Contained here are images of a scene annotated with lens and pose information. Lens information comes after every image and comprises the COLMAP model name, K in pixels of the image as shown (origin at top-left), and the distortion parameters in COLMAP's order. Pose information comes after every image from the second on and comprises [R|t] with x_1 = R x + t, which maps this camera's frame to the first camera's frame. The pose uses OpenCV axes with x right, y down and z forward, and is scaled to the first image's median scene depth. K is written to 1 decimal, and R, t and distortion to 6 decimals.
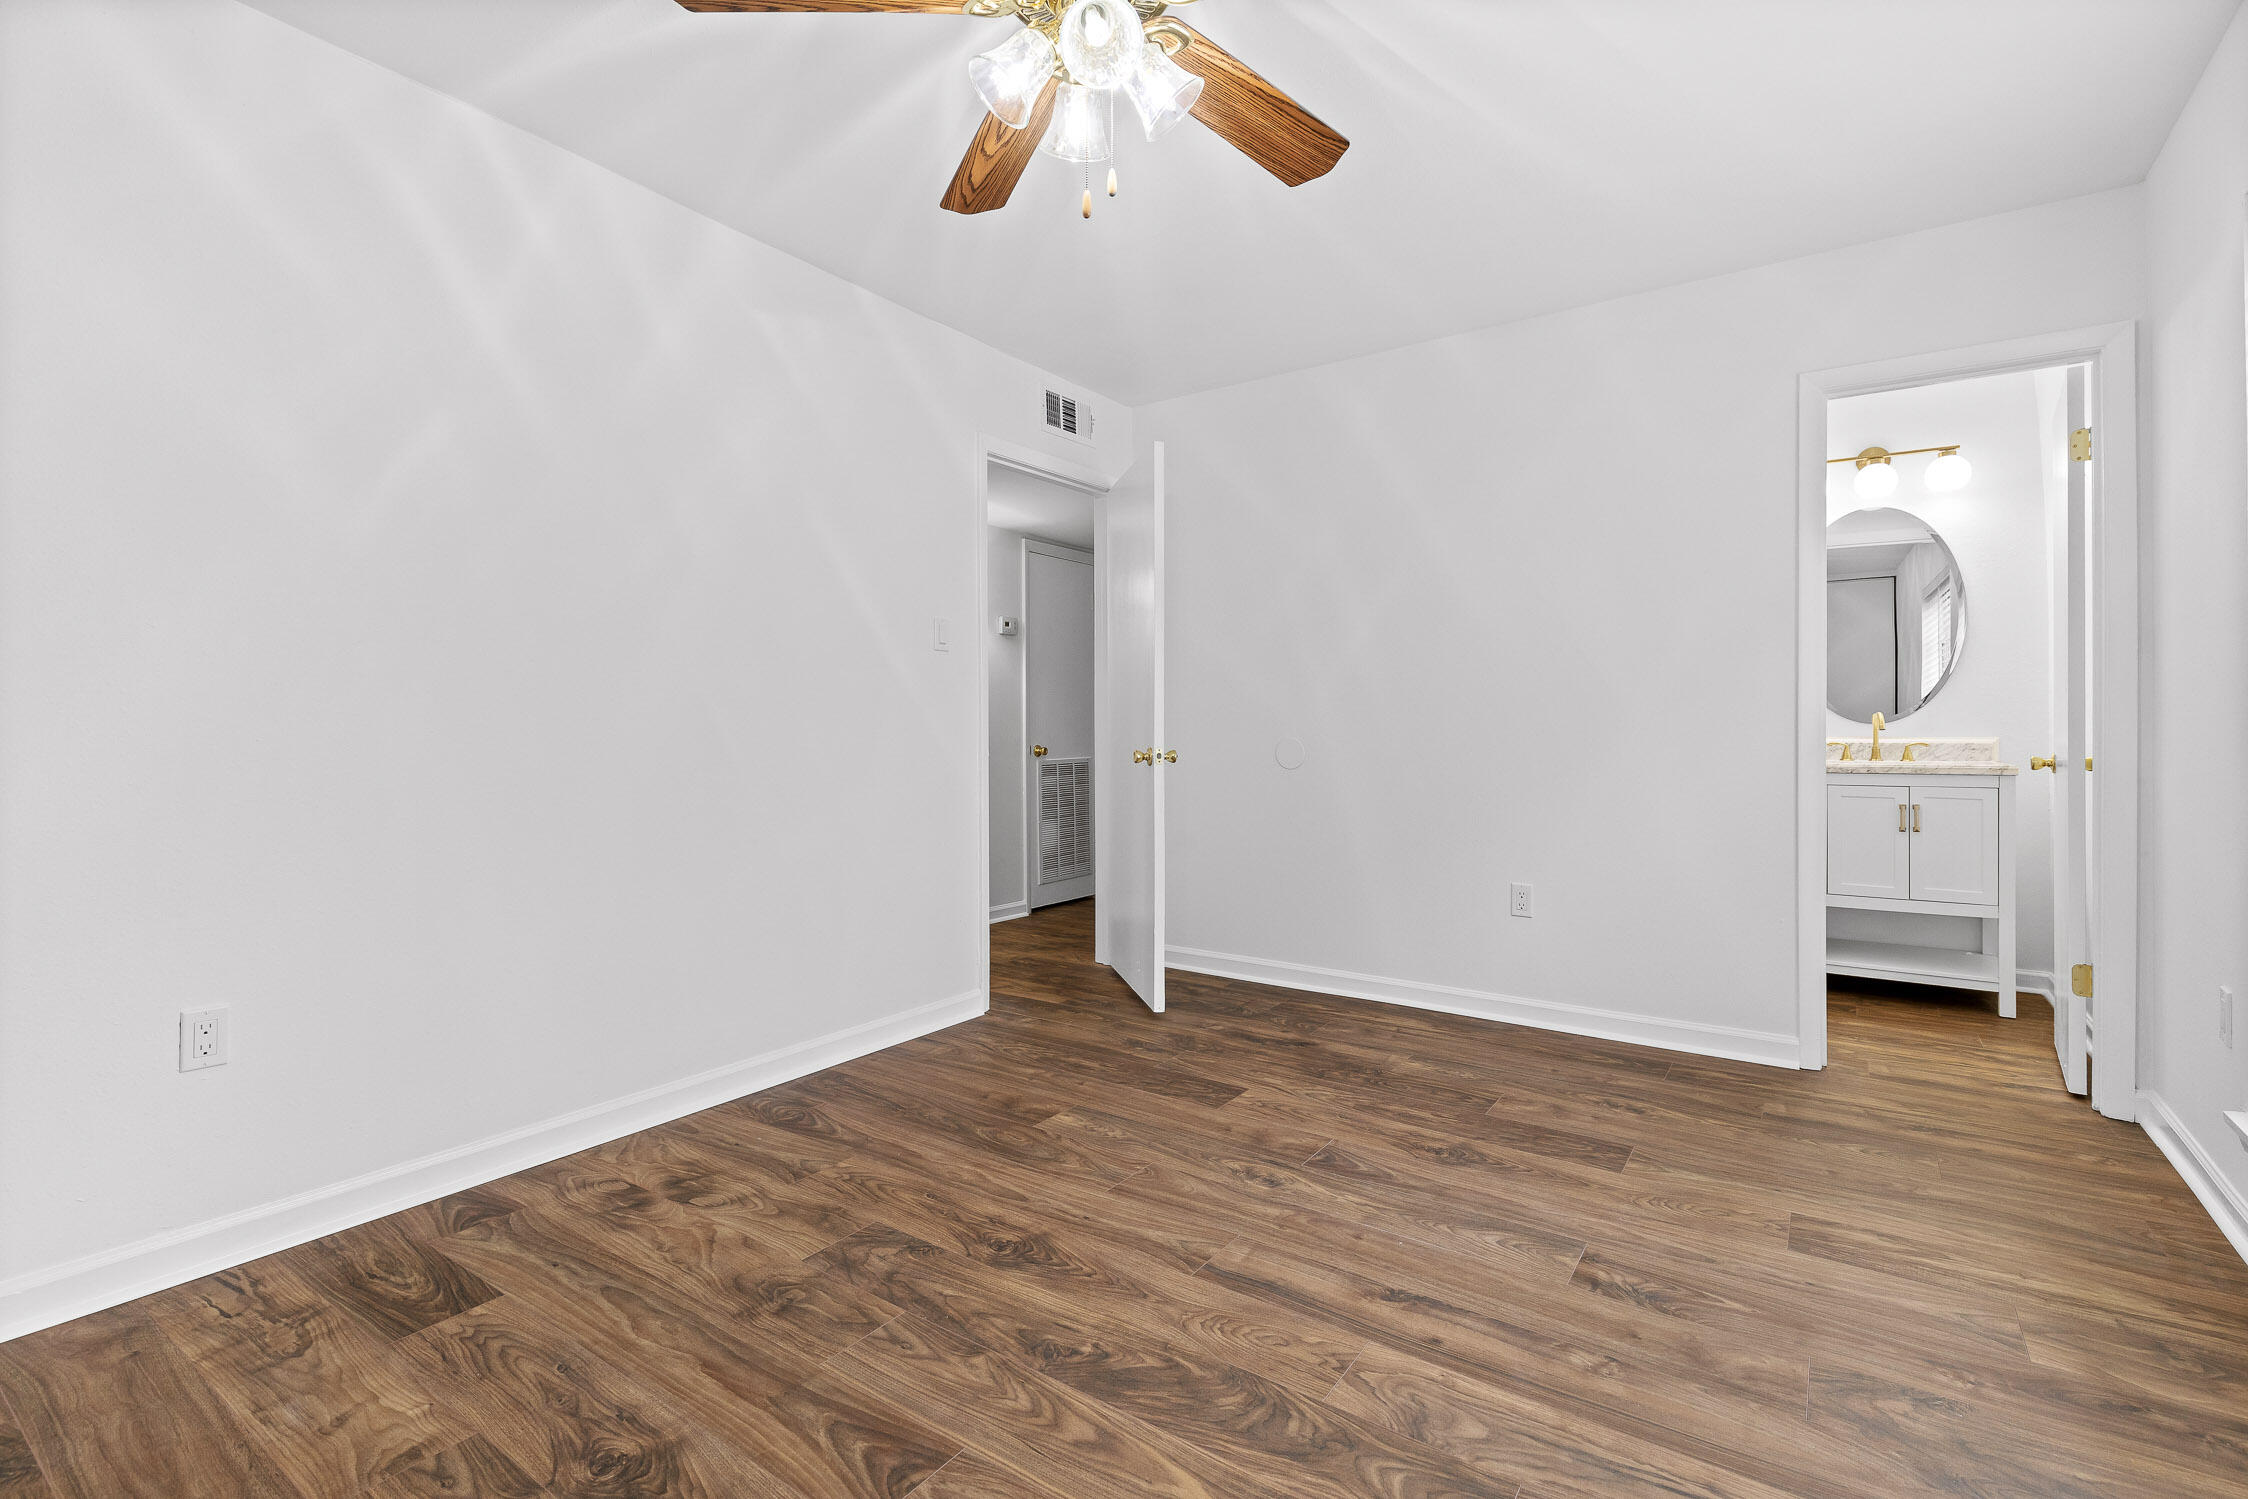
lens RADIAL K [[1032.4, 0, 1130.7], [0, 1032.4, 741.1], [0, 0, 1]] dist [0.004463, -0.000092]
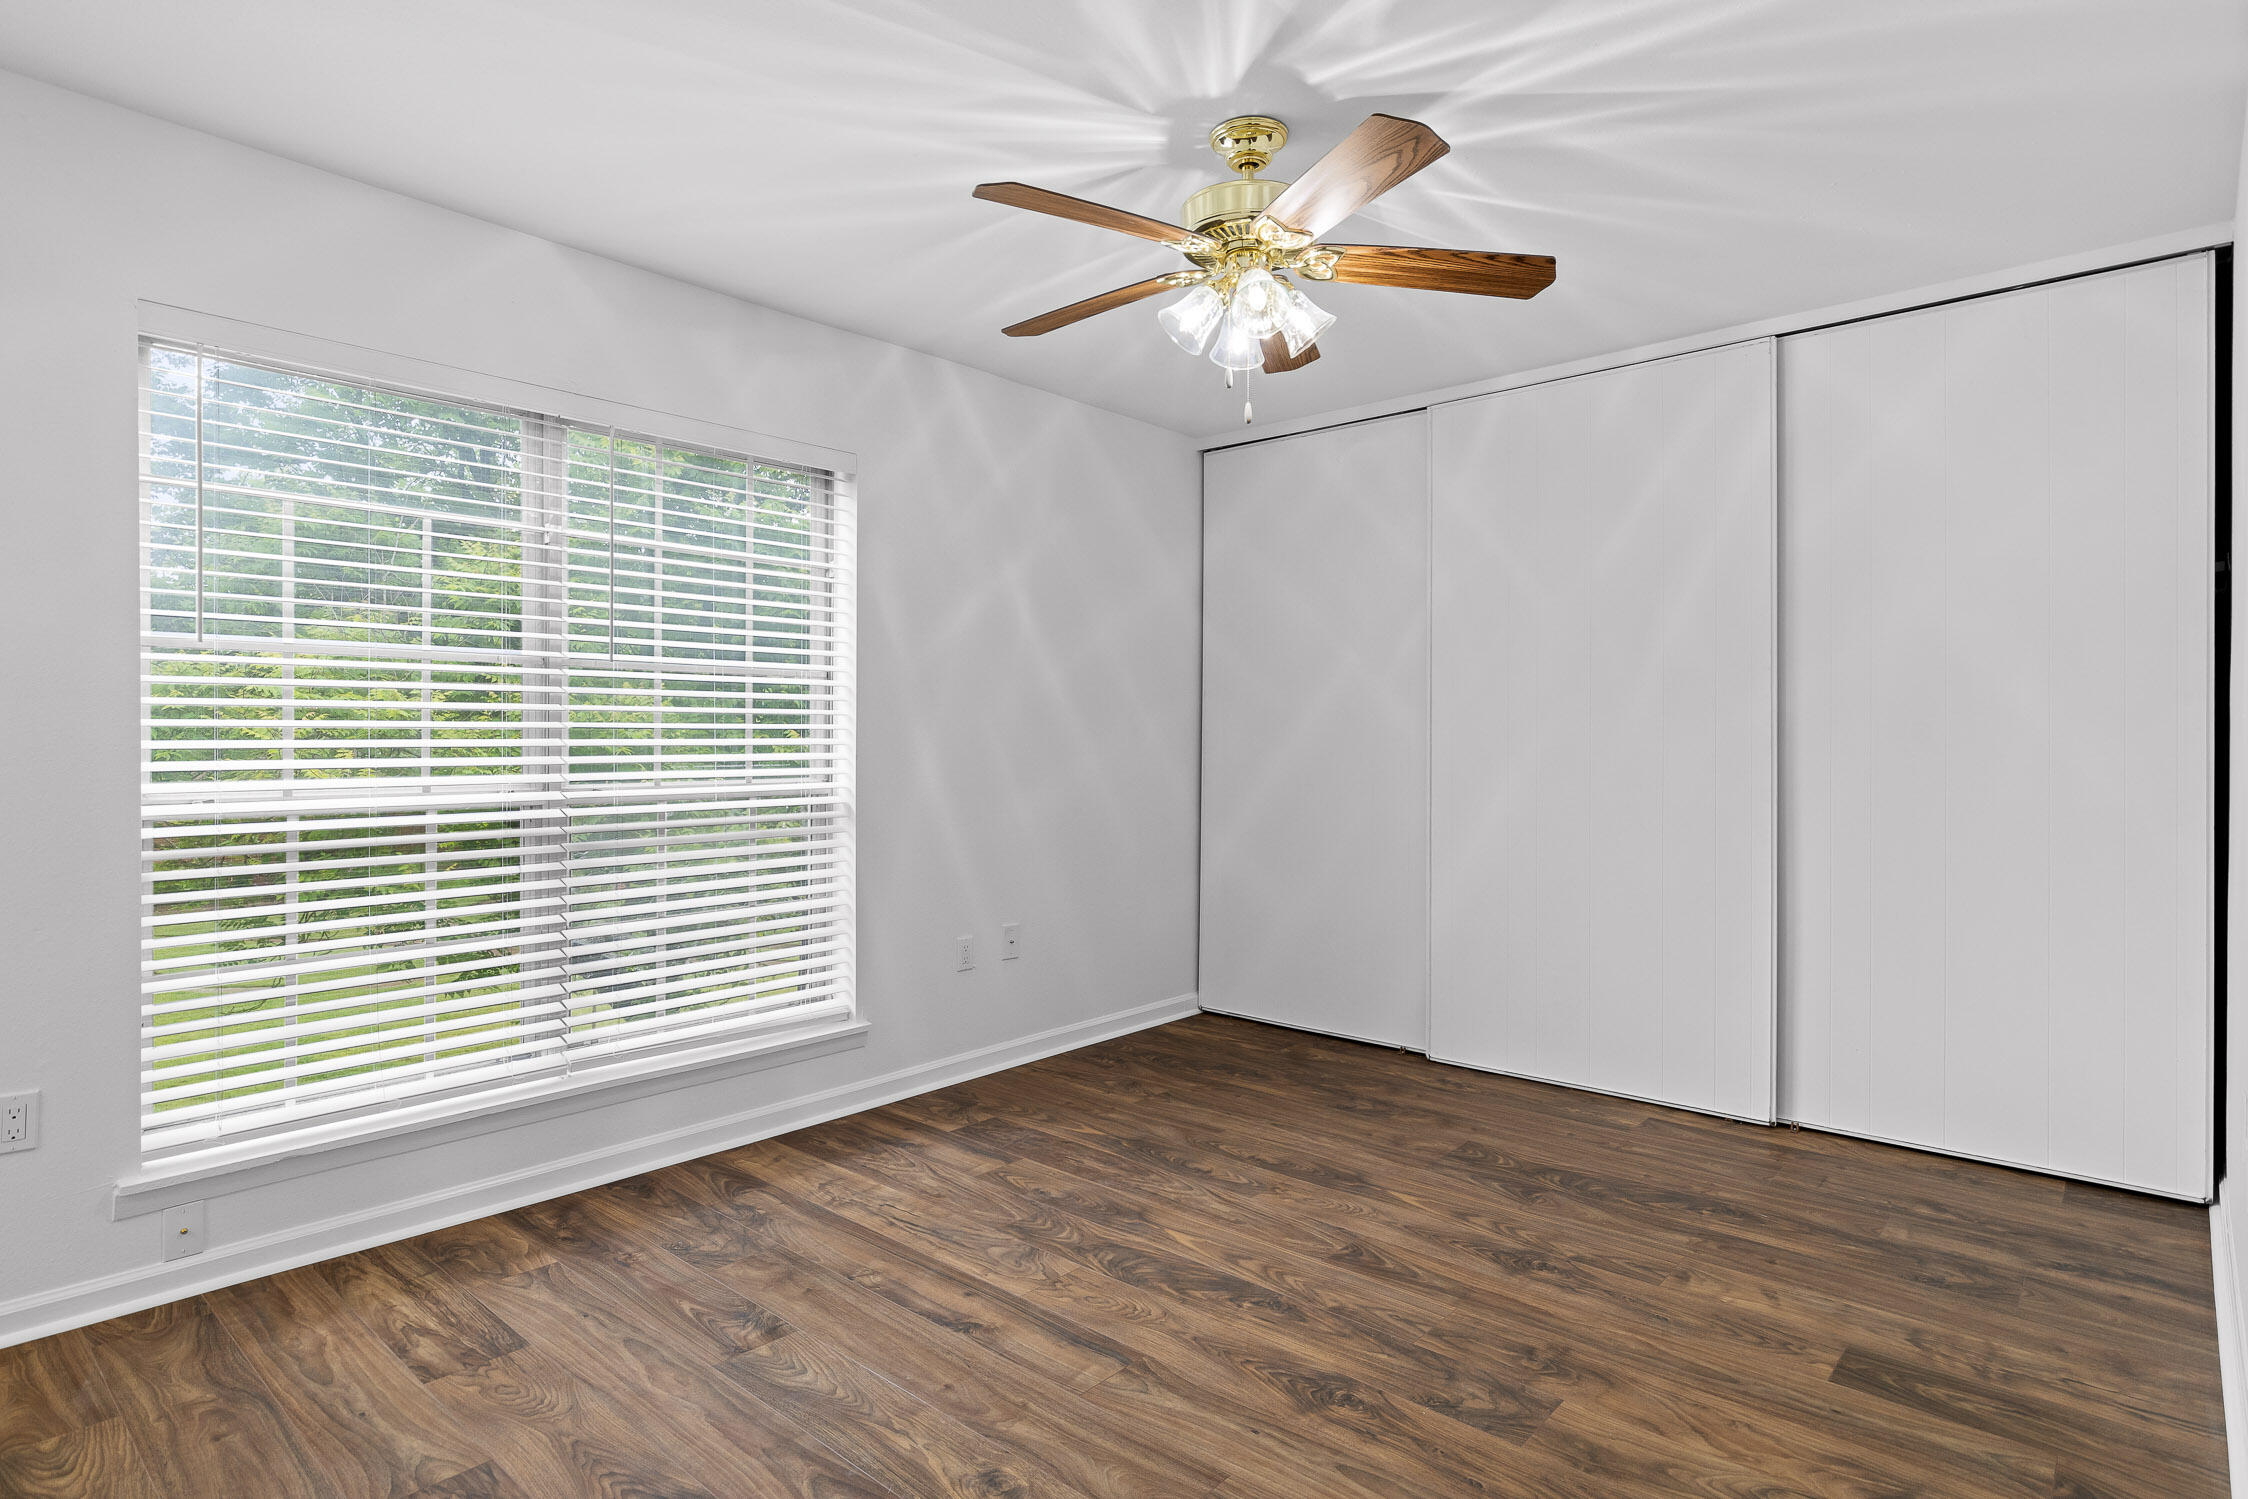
lens RADIAL K [[1178.3, 0, 1122.1], [0, 1178.3, 739.6], [0, 0, 1]] dist [-0.002274, -0.000244]
pose [[-0.992918, -0.002860, 0.118767, -0.054491], [-0.002074, 0.999975, 0.006739, -0.096969], [-0.118783, 0.006445, -0.992899, 2.209740]]
